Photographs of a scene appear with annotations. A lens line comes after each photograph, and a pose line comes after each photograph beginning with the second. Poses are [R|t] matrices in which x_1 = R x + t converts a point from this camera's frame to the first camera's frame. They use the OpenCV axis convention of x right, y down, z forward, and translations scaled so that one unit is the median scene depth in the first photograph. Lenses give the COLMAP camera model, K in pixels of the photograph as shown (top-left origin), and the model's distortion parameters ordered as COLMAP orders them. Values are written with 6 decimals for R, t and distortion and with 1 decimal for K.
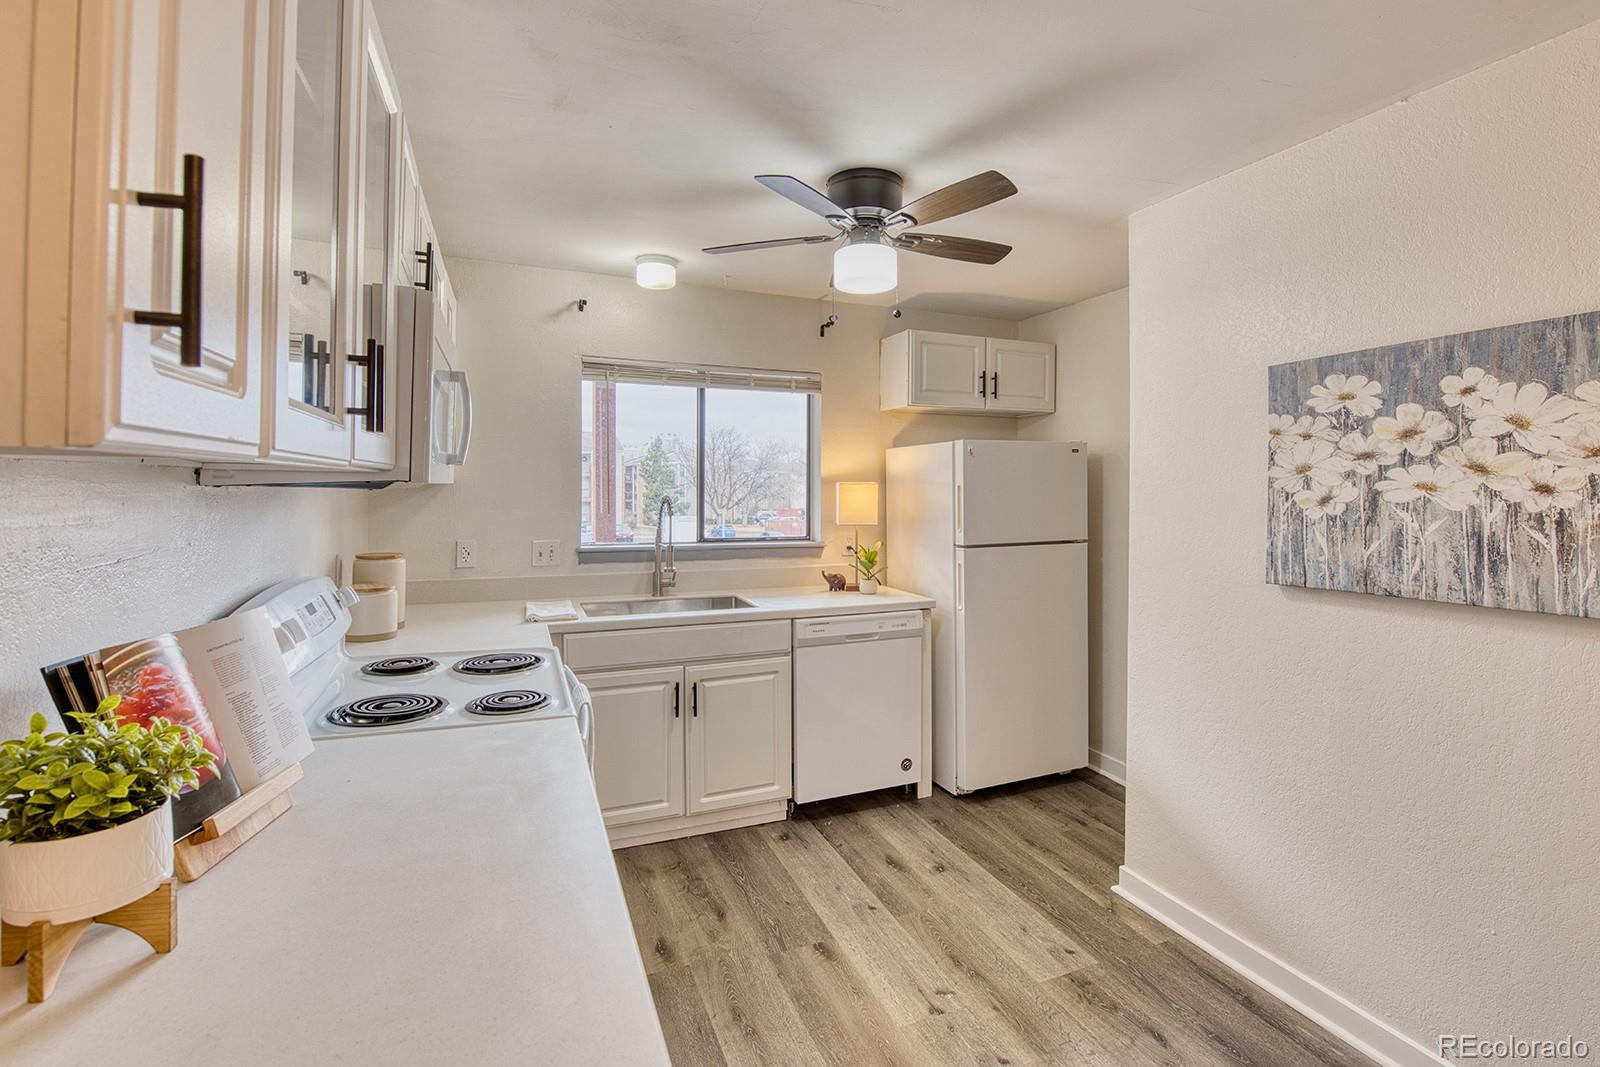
lens RADIAL K [[726.4, 0, 807.5], [0, 726.4, 491.9], [0, 0, 1]] dist [-0.003403, -0.013547]
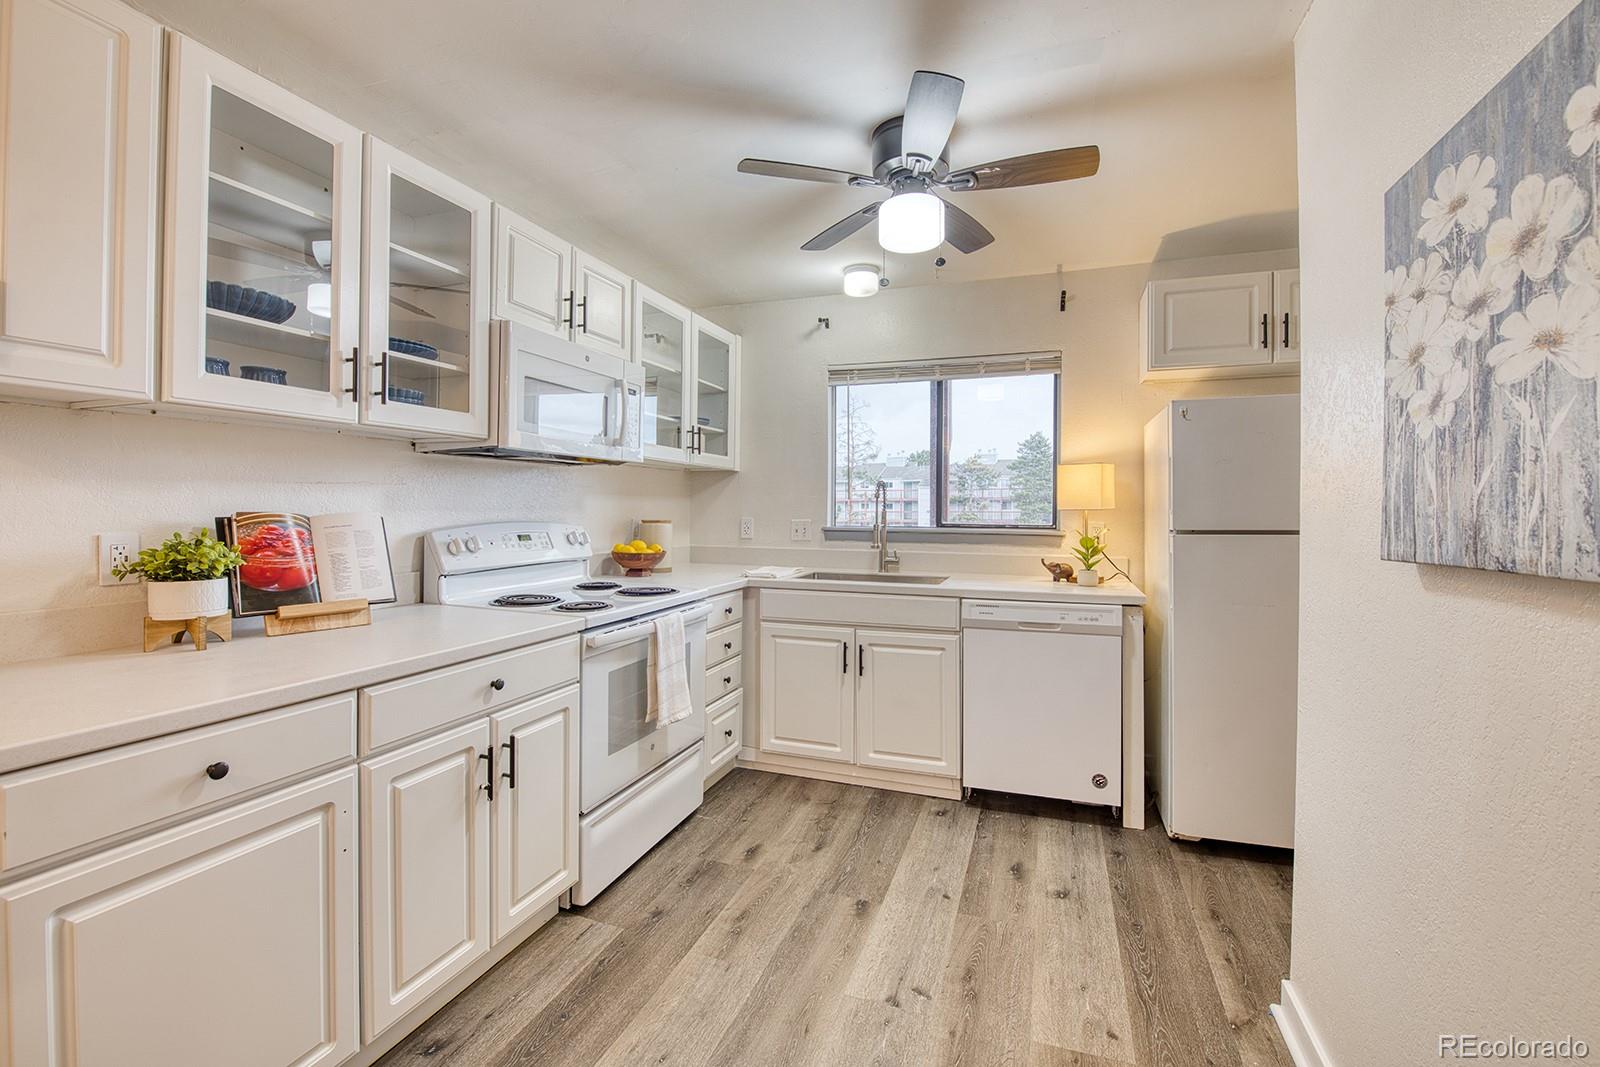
lens RADIAL K [[654.0, 0, 801.8], [0, 654.0, 509.7], [0, 0, 1]] dist [-0.011532, -0.004209]
pose [[0.747877, 0.001863, -0.663835, 0.531121], [-0.005349, 0.999981, -0.003221, 0.075650], [0.663816, 0.005960, 0.747872, 0.245635]]
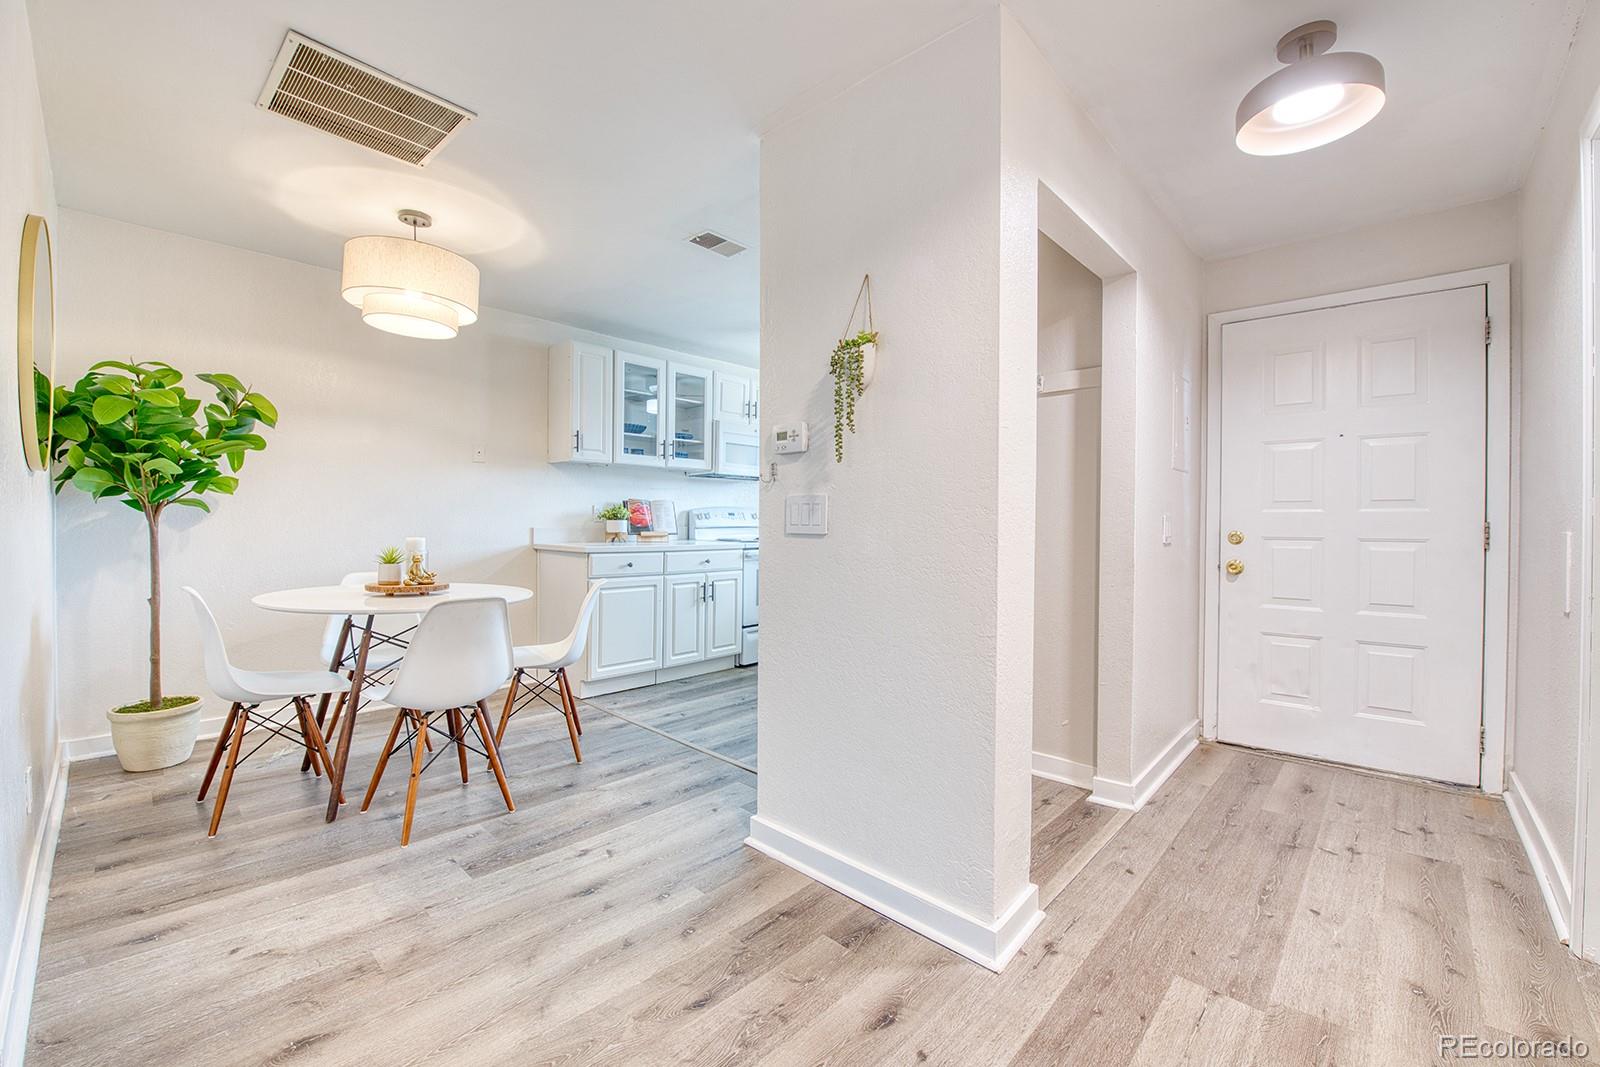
lens RADIAL K [[656.2, 0, 798.4], [0, 656.2, 527.6], [0, 0, 1]] dist [-0.005509, -0.004123]
pose [[0.420819, 0.008263, -0.907107, 1.695479], [-0.013128, 0.999909, 0.003019, 0.157447], [0.907049, 0.010638, 0.420890, -0.019984]]
